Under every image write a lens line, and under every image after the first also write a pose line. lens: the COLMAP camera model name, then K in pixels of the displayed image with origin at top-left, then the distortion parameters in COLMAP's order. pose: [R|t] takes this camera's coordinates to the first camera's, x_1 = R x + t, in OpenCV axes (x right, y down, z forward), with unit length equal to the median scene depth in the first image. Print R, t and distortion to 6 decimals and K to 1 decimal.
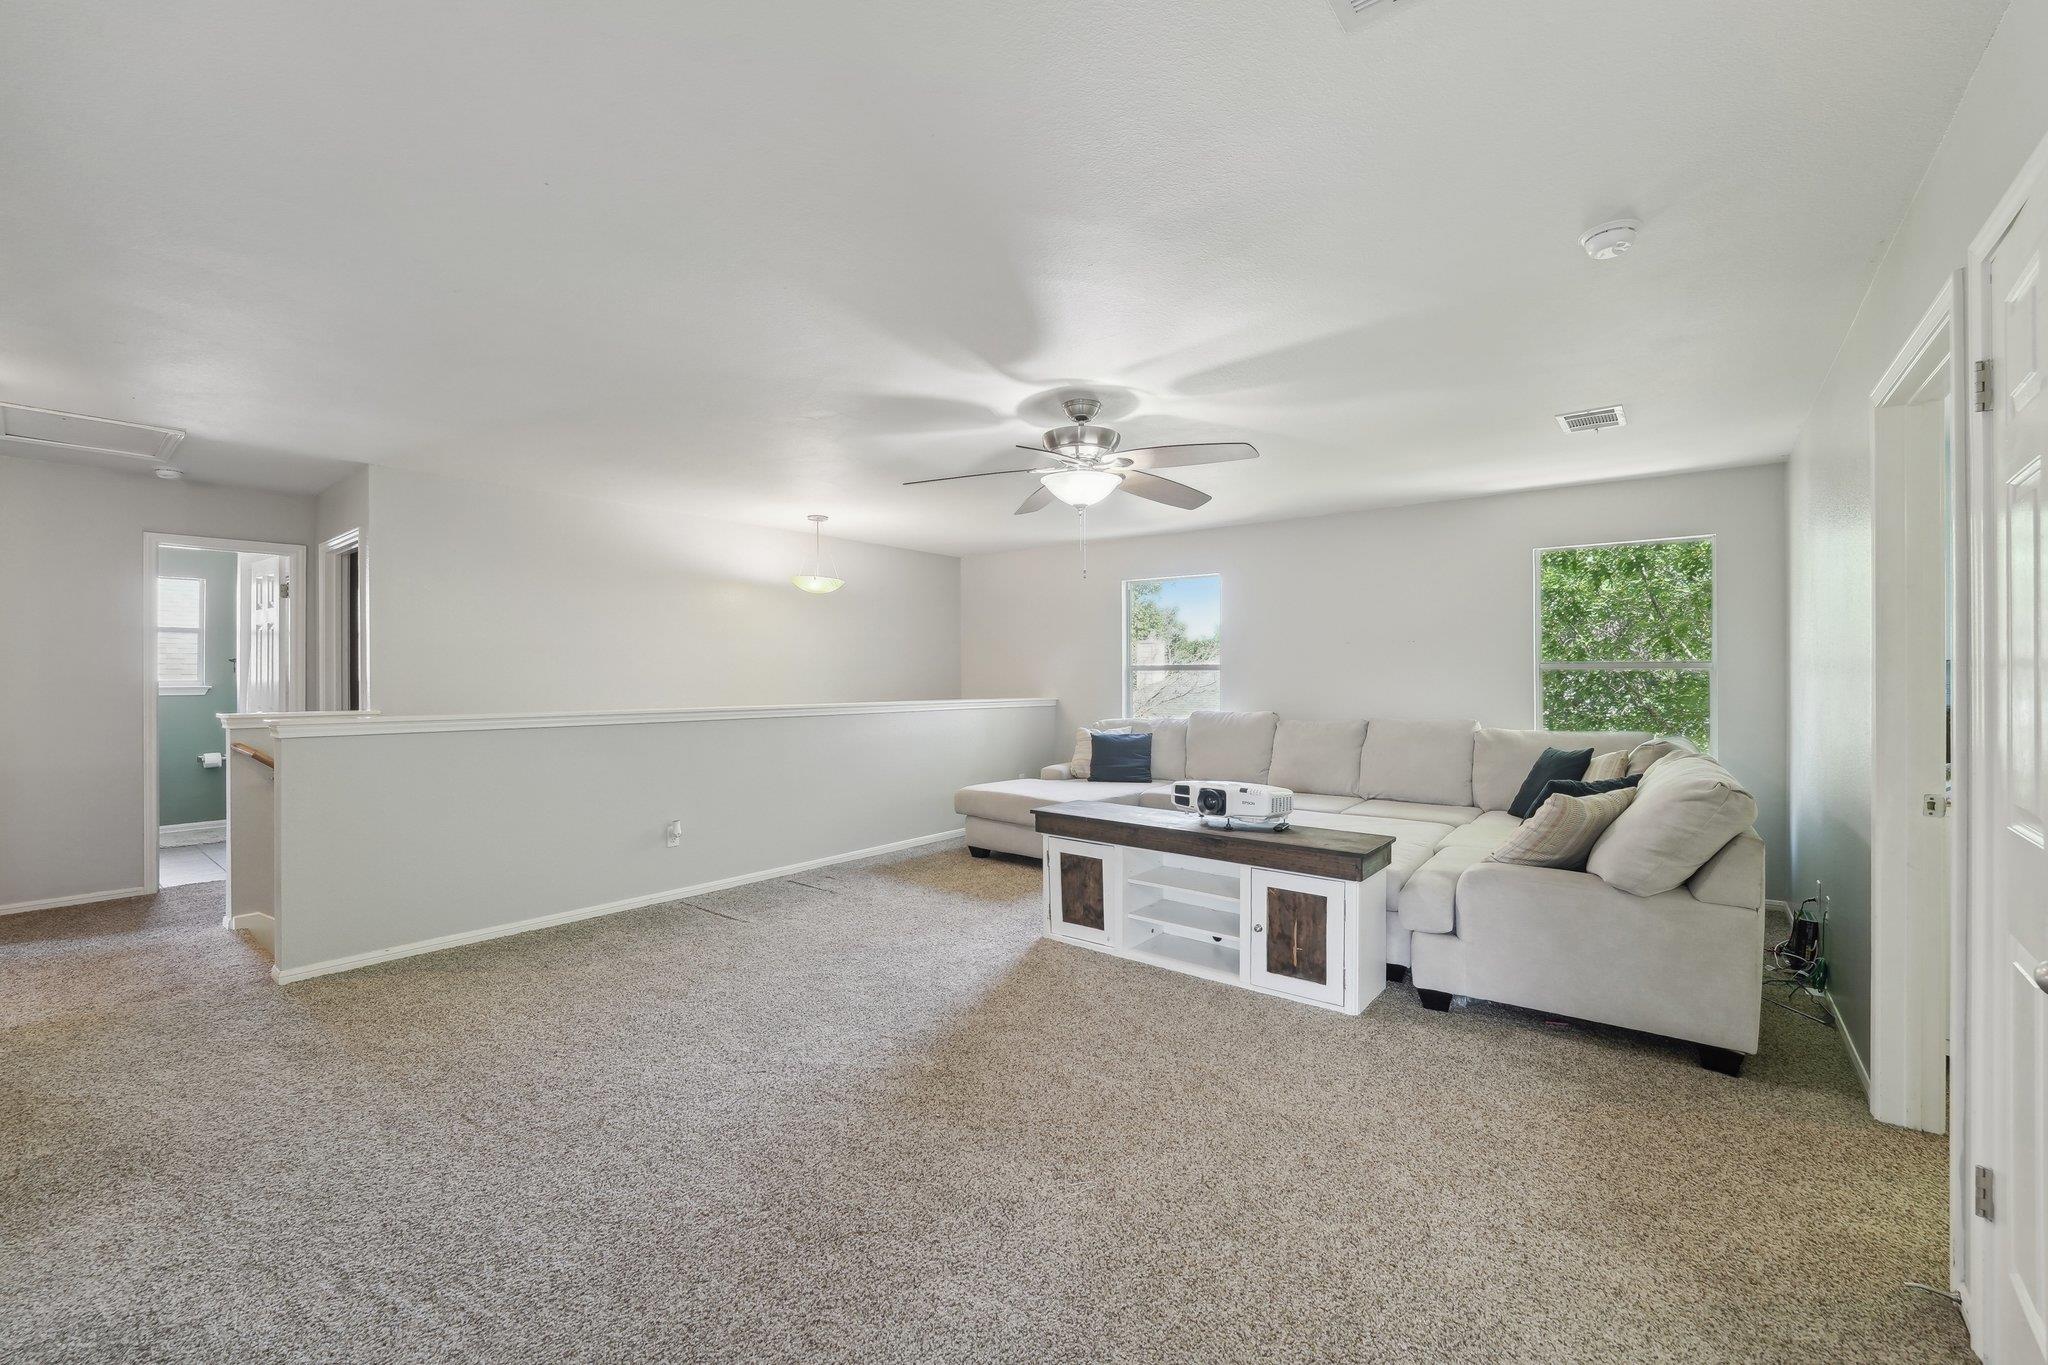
lens RADIAL K [[842.5, 0, 1022.0], [0, 842.5, 684.1], [0, 0, 1]] dist [-0.023461, -0.000216]
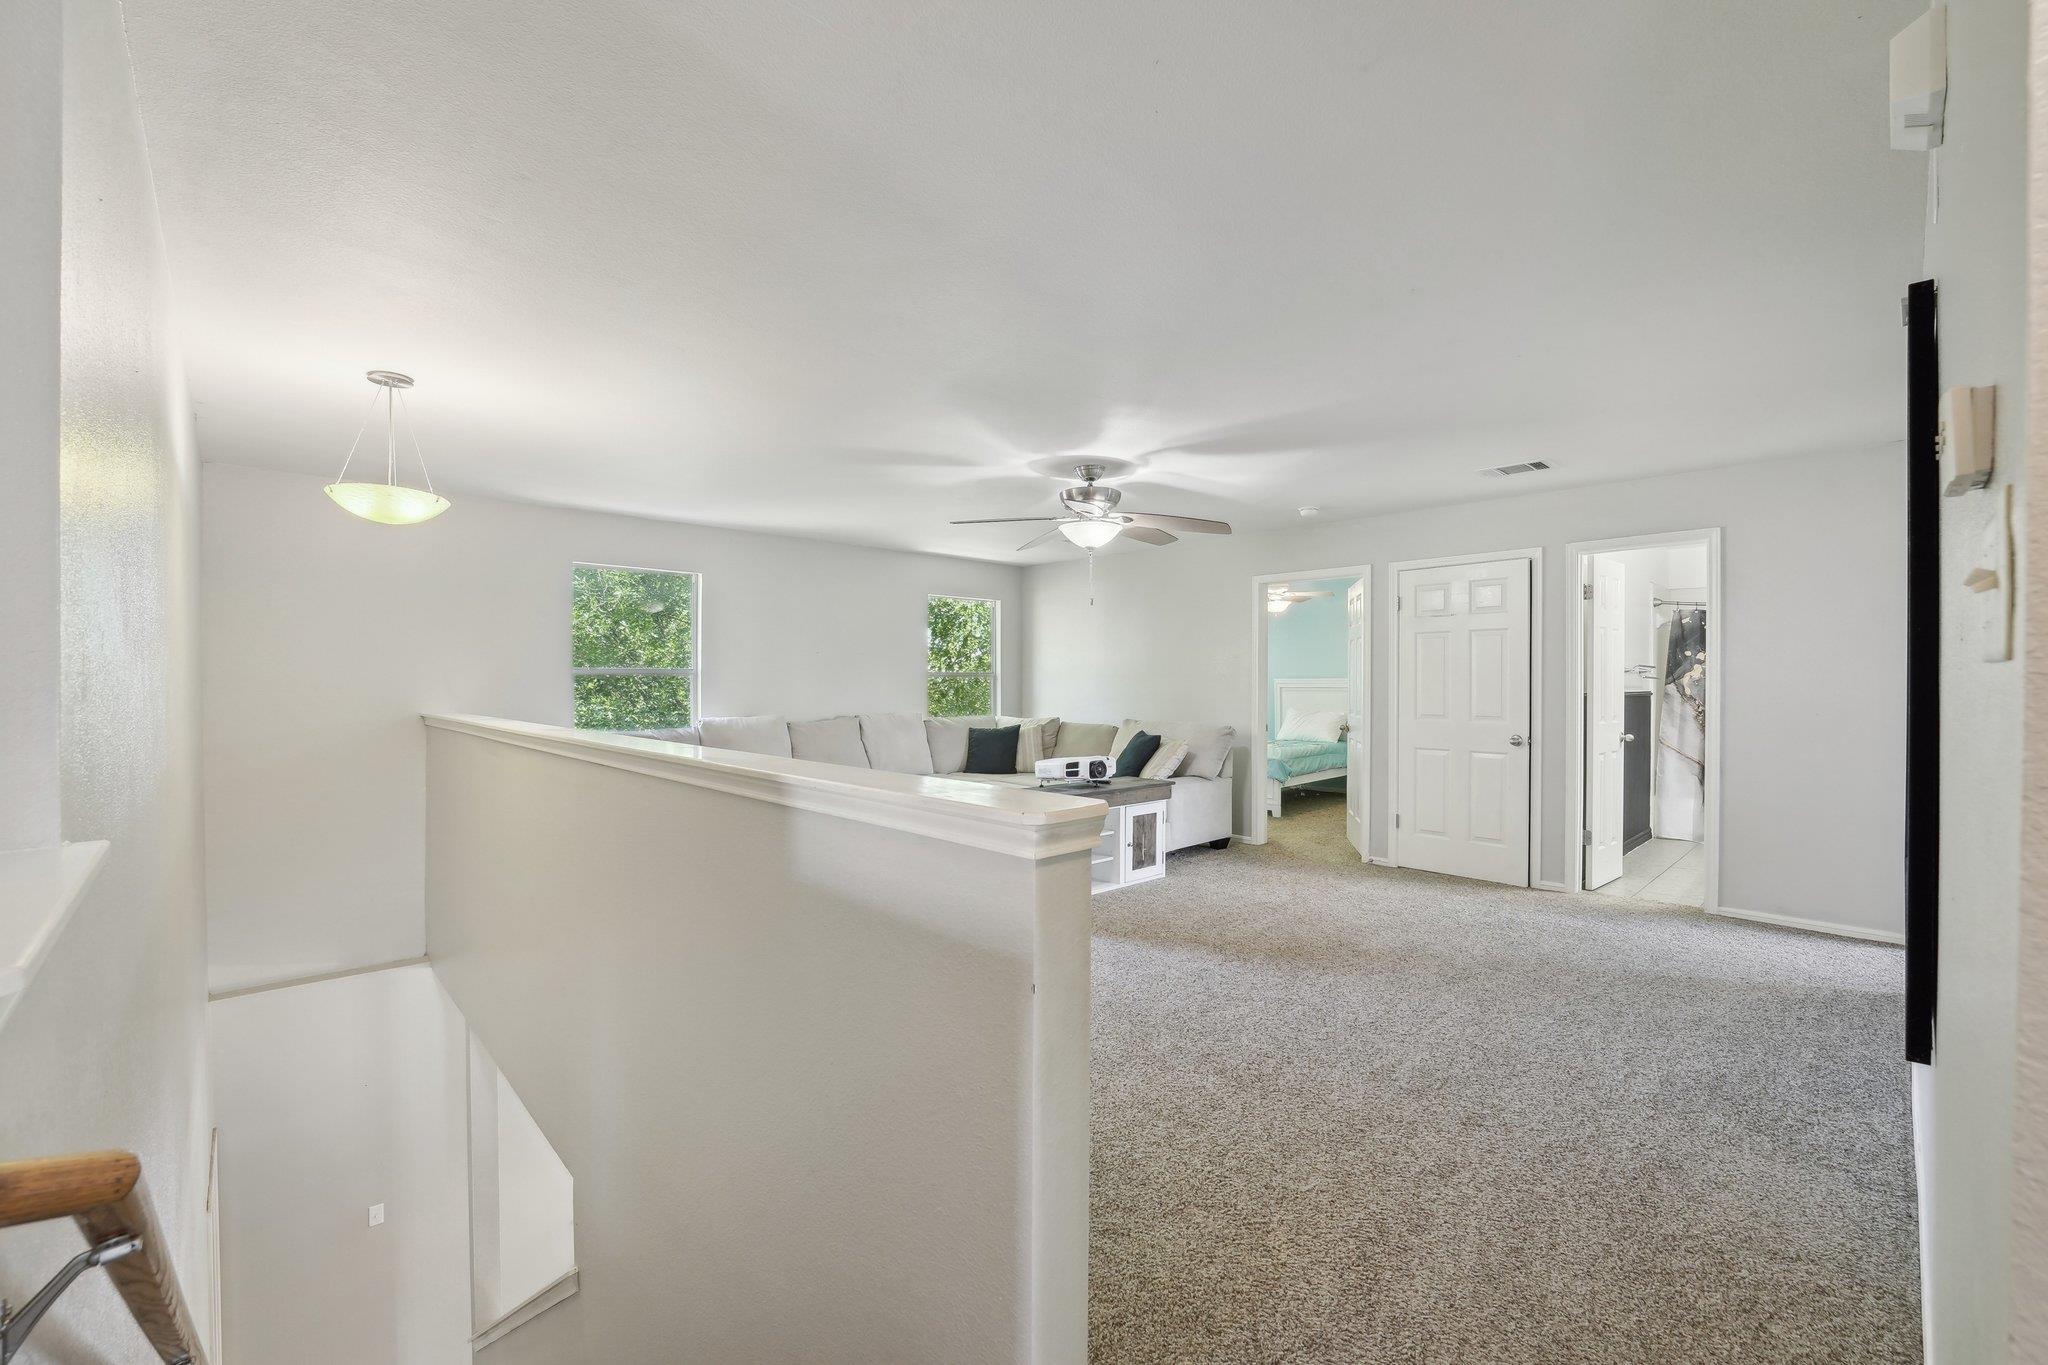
lens RADIAL K [[842.5, 0, 1022.6], [0, 842.5, 687.5], [0, 0, 1]] dist [-0.023461, -0.000216]
pose [[0.100243, 0.001645, 0.994962, -1.303948], [-0.001034, 0.999998, -0.001550, 0.002269], [-0.994962, -0.000873, 0.100245, 1.050620]]
